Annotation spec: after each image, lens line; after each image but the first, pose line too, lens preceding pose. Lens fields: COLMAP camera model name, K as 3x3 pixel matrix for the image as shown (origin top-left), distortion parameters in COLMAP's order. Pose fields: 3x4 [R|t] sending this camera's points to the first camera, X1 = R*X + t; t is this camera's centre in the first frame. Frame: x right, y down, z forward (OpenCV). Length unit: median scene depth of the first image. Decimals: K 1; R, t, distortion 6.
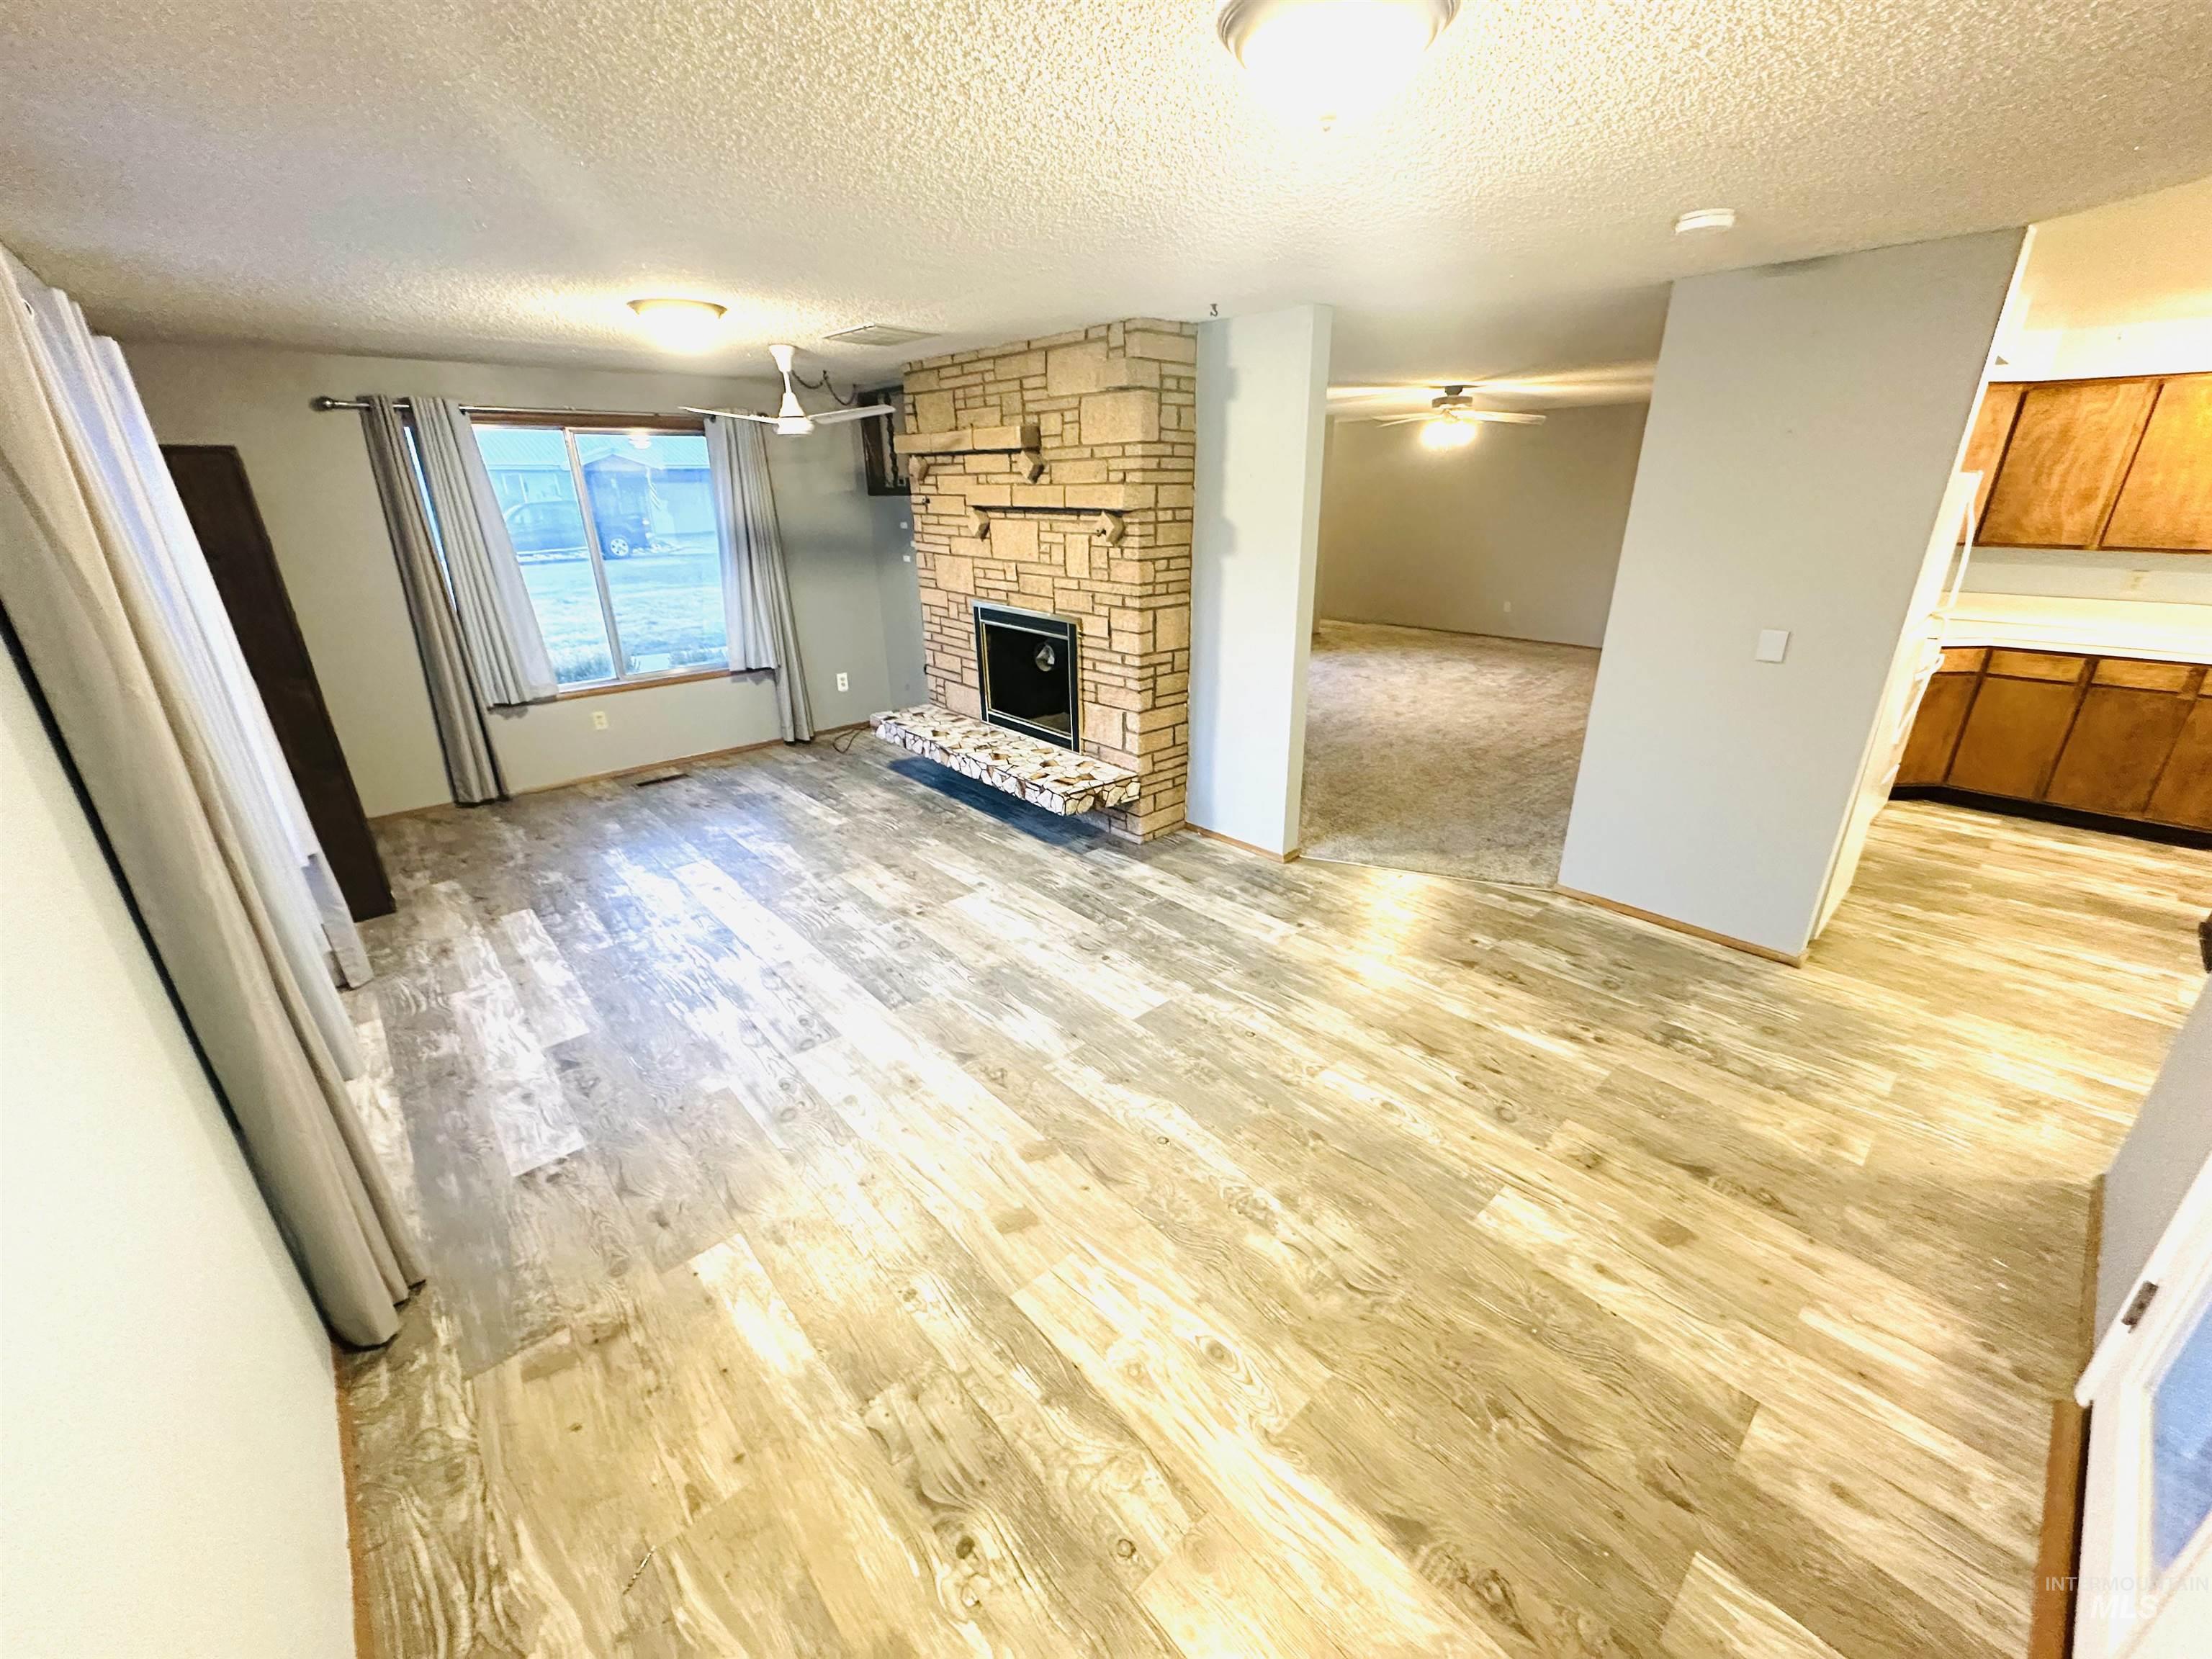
lens RADIAL K [[880.1, 0, 1107.5], [0, 880.1, 828.7], [0, 0, 1]] dist [-0.003546, 0.000932]
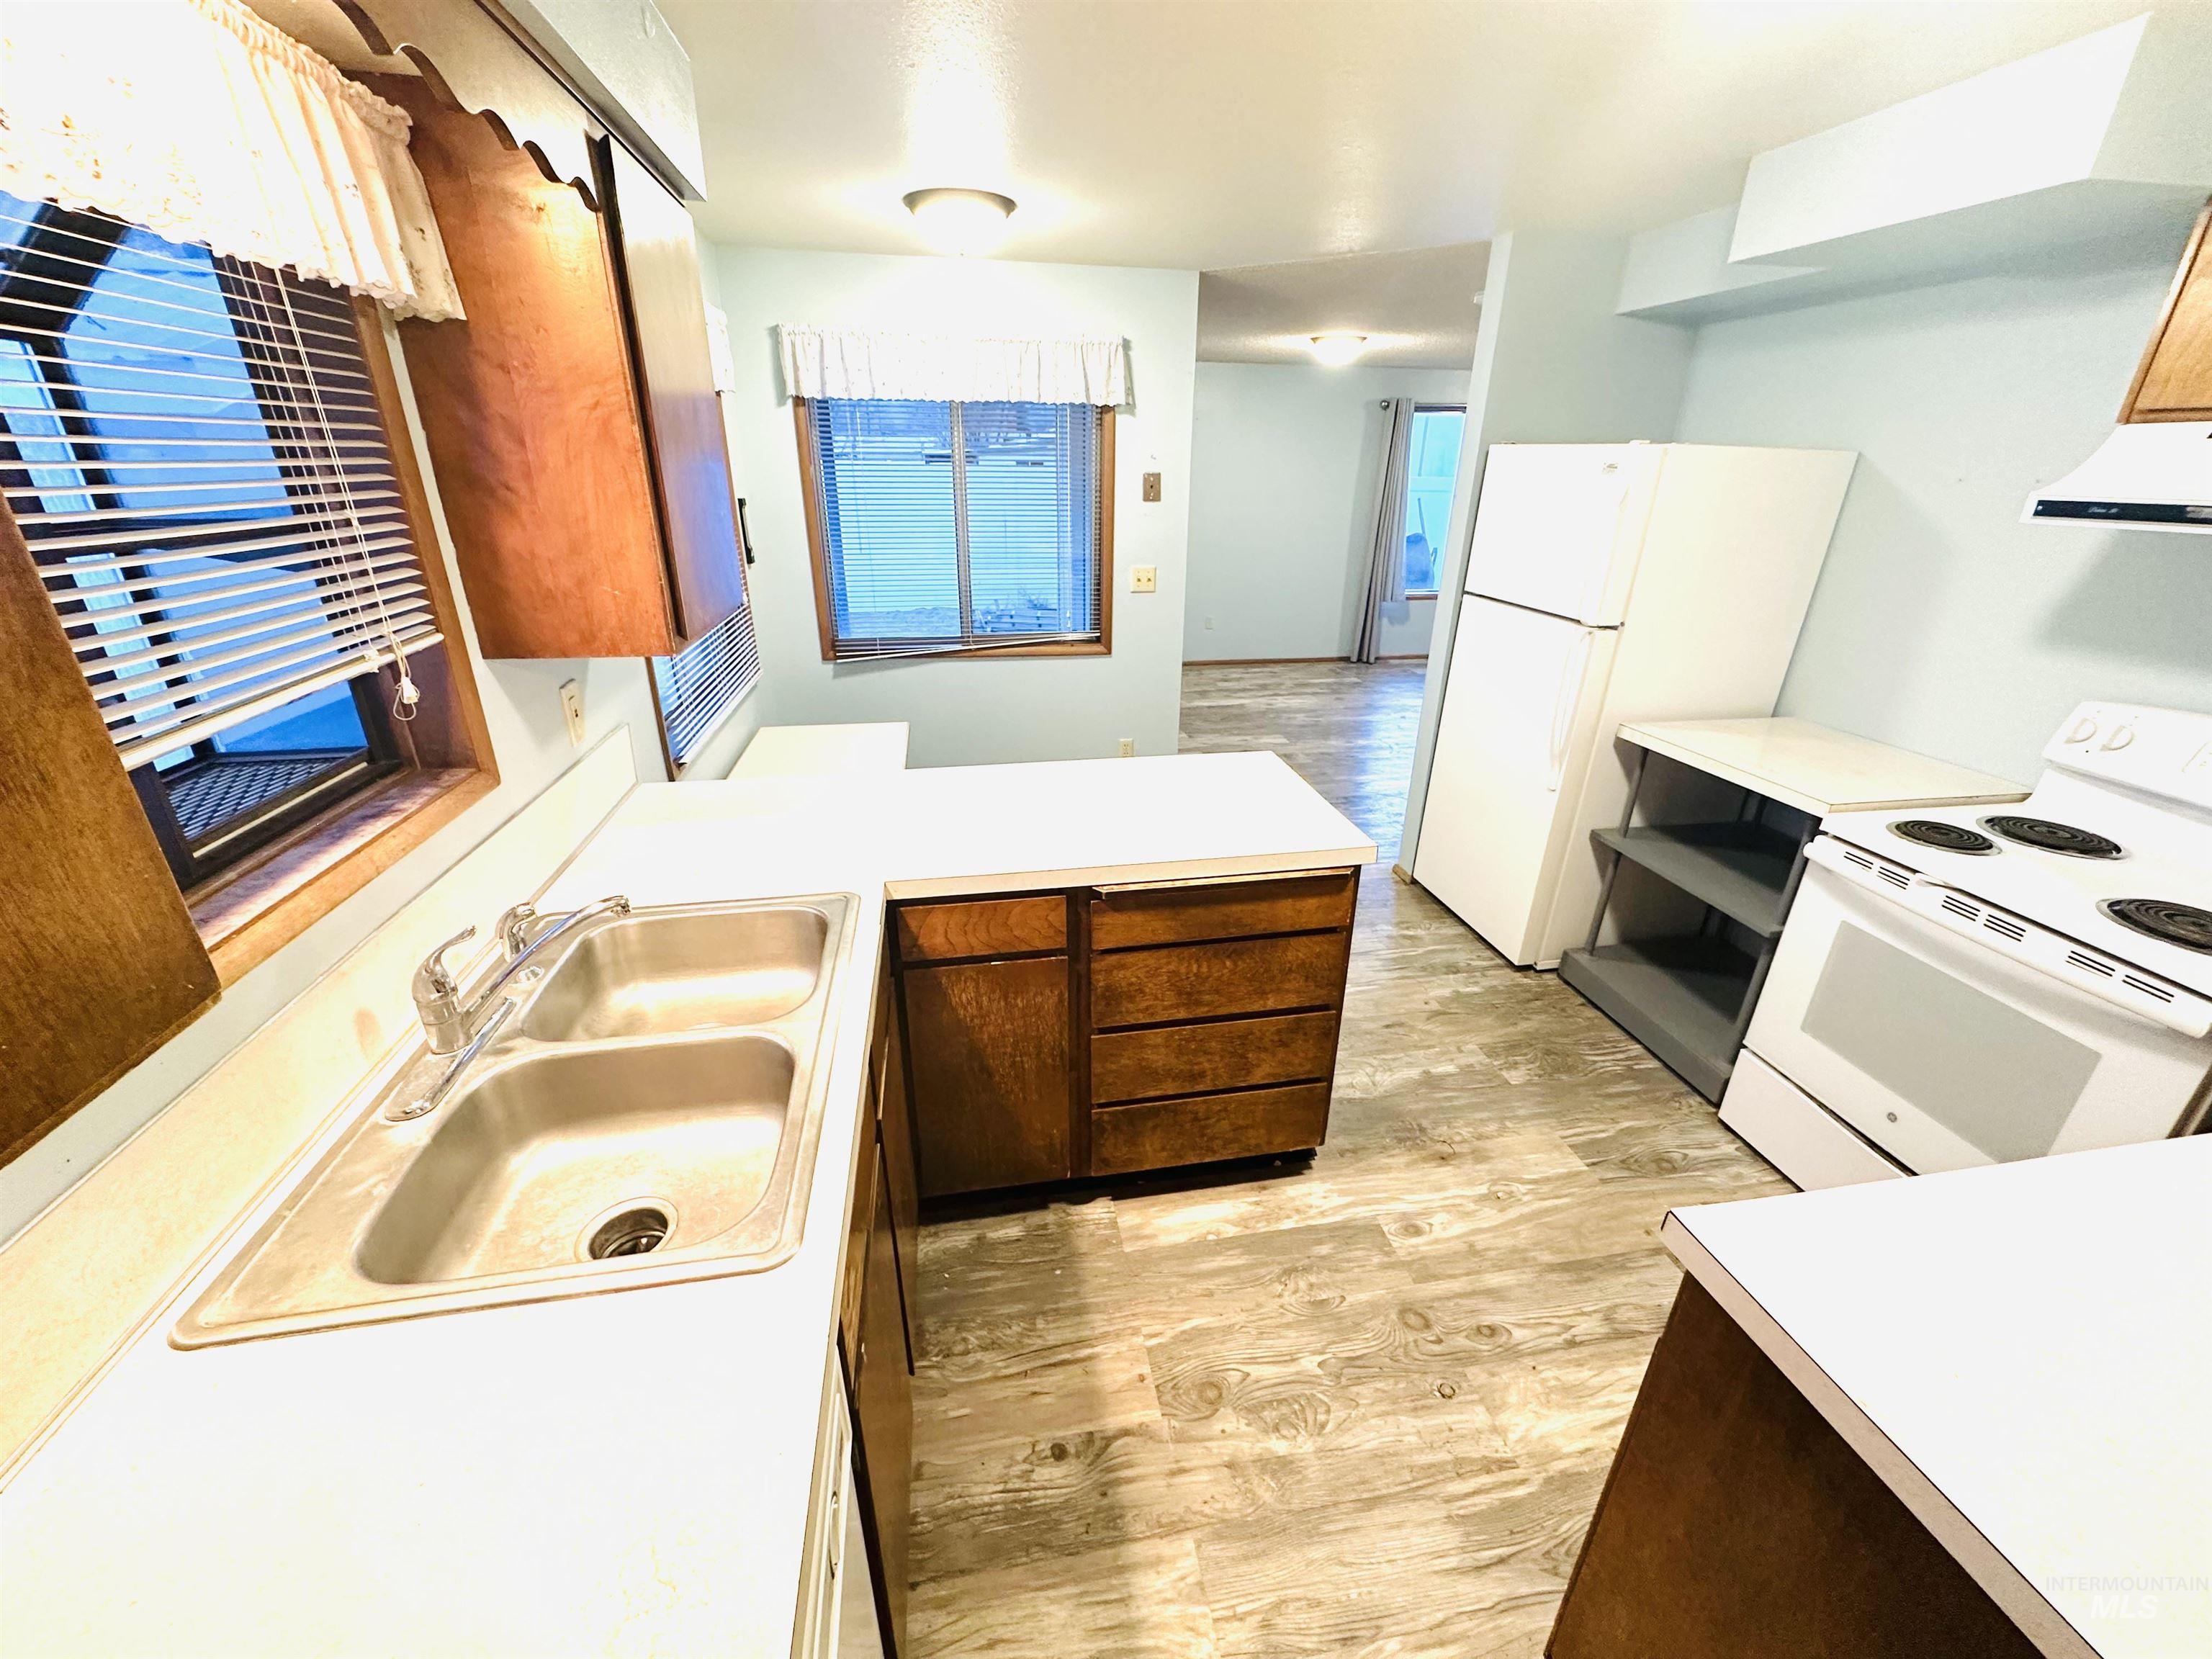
lens RADIAL K [[880.1, 0, 1108.5], [0, 880.1, 828.8], [0, 0, 1]] dist [-0.003546, 0.000932]
pose [[-0.527599, 0.337126, -0.779734, 1.435503], [-0.315969, 0.774147, 0.548507, -0.311631], [0.788545, 0.535763, -0.301918, 0.778348]]
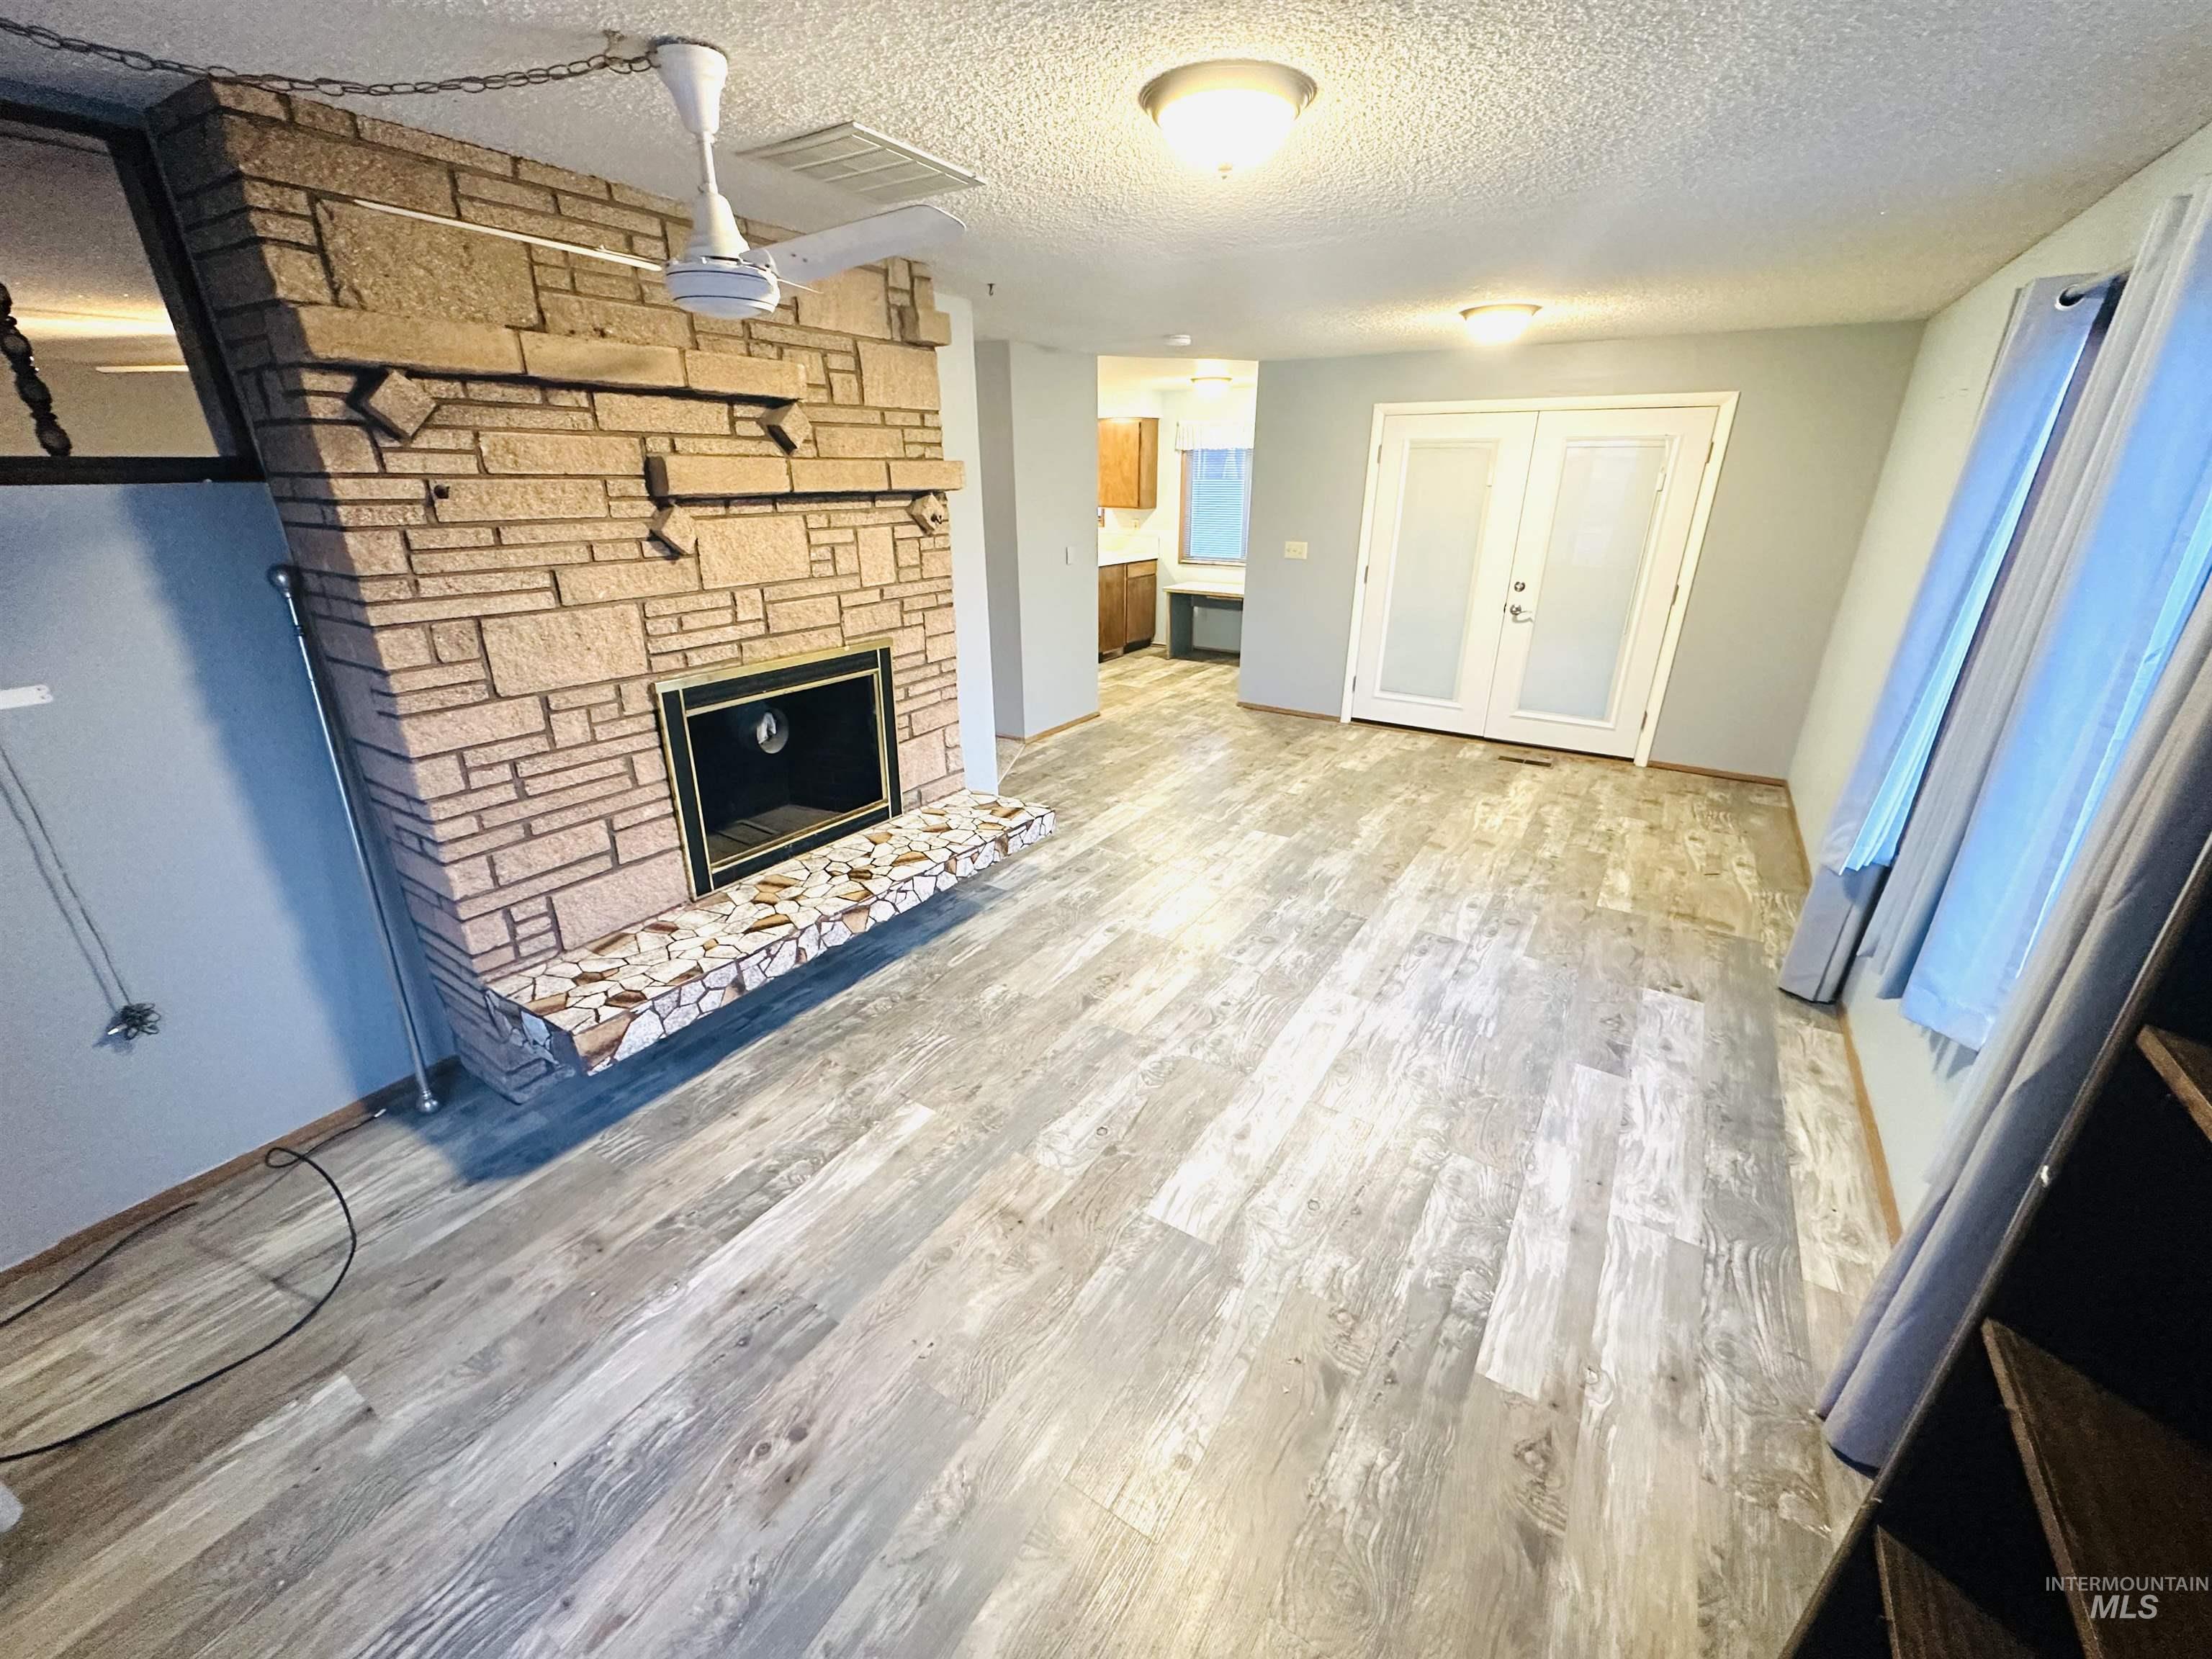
lens RADIAL K [[880.1, 0, 1104.8], [0, 880.1, 829.7], [0, 0, 1]] dist [-0.003546, 0.000932]
pose [[-0.267764, -0.353093, 0.896453, -0.819498], [0.357157, 0.827764, 0.432718, -0.364754], [-0.894842, 0.436040, -0.095536, 0.980642]]
